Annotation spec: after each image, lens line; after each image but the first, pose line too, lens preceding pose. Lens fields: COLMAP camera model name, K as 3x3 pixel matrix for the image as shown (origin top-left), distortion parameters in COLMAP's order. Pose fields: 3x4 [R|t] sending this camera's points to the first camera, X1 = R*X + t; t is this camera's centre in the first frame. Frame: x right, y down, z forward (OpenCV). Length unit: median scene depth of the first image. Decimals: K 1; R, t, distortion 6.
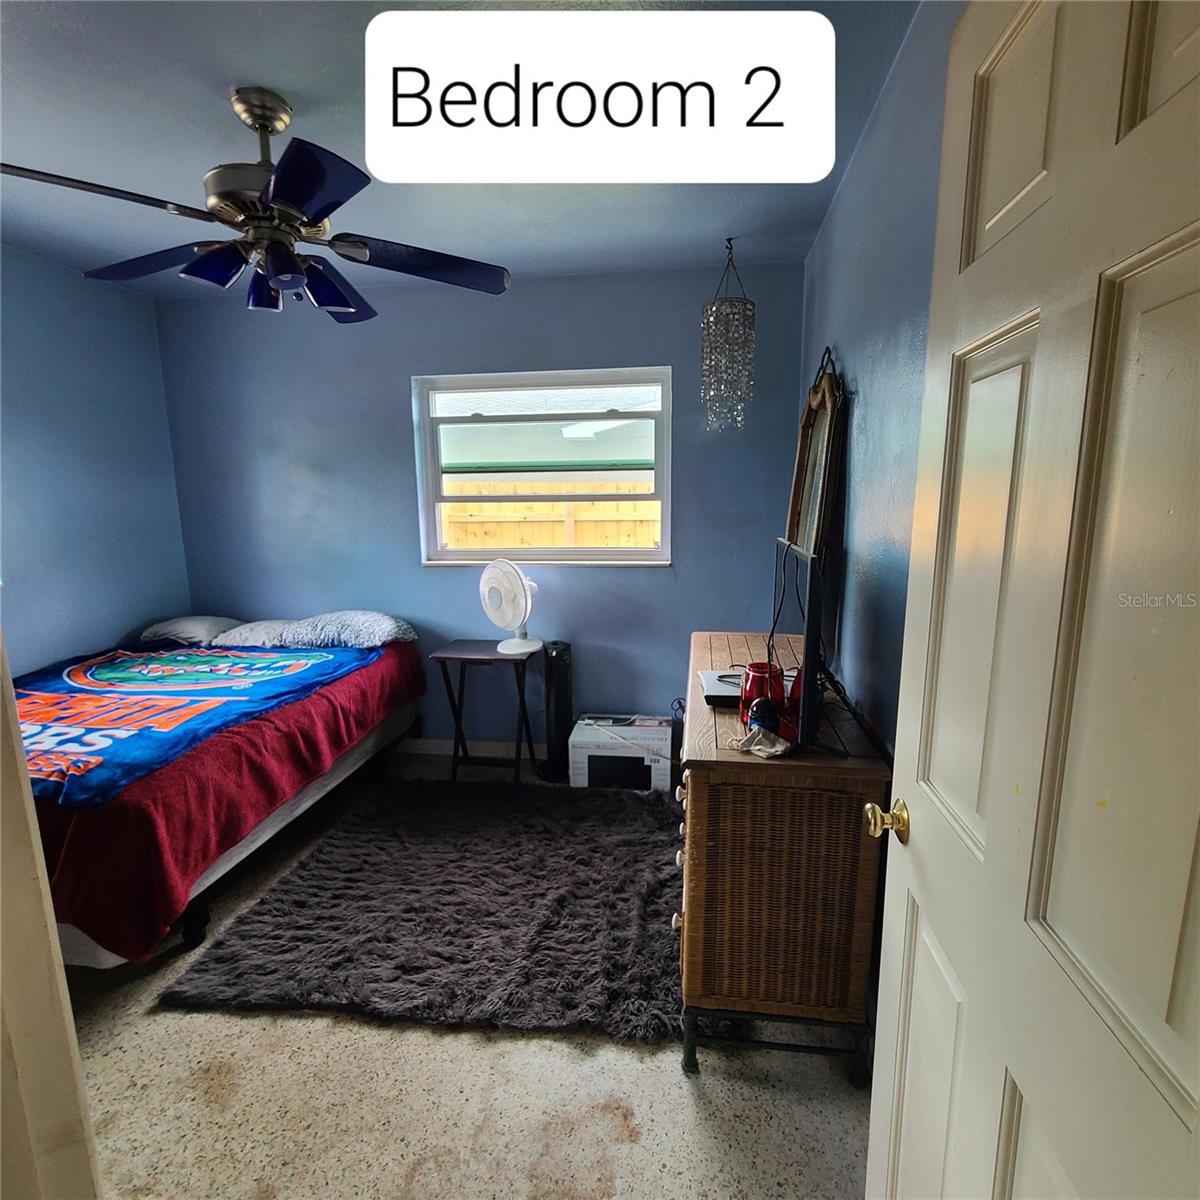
lens RADIAL K [[651.5, 0, 601.8], [0, 651.5, 603.7], [0, 0, 1]] dist [0.000930, -0.000427]
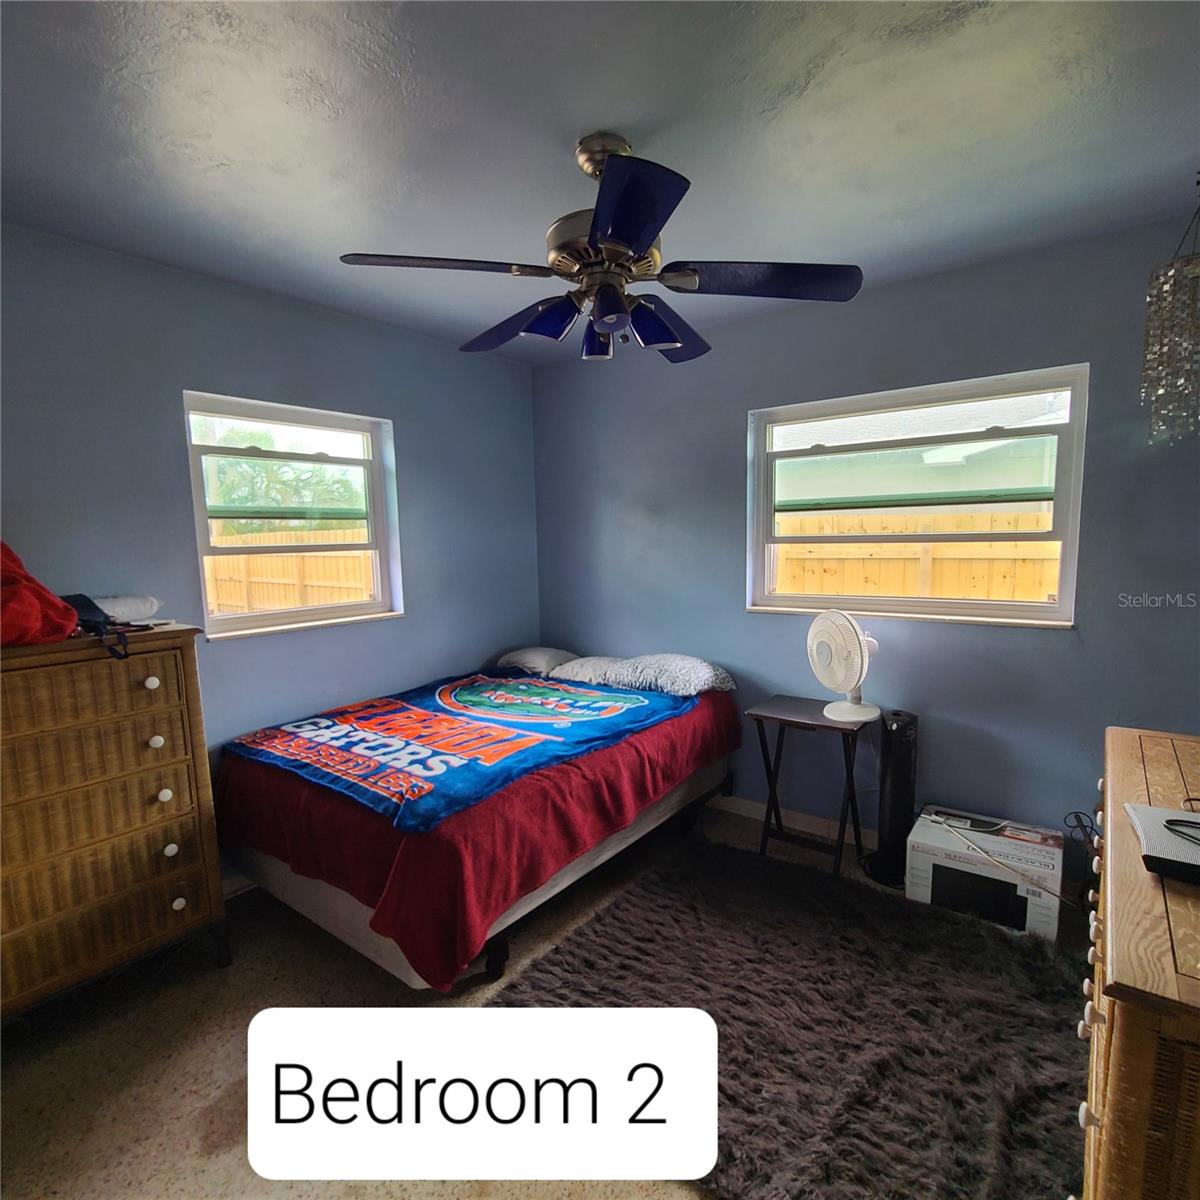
lens RADIAL K [[651.5, 0, 597.0], [0, 651.5, 619.0], [0, 0, 1]] dist [0.000930, -0.000427]
pose [[0.870893, 0.054778, -0.488410, -0.007065], [-0.068128, 0.997631, -0.009590, -0.033449], [0.486728, 0.041626, 0.872561, 0.113511]]
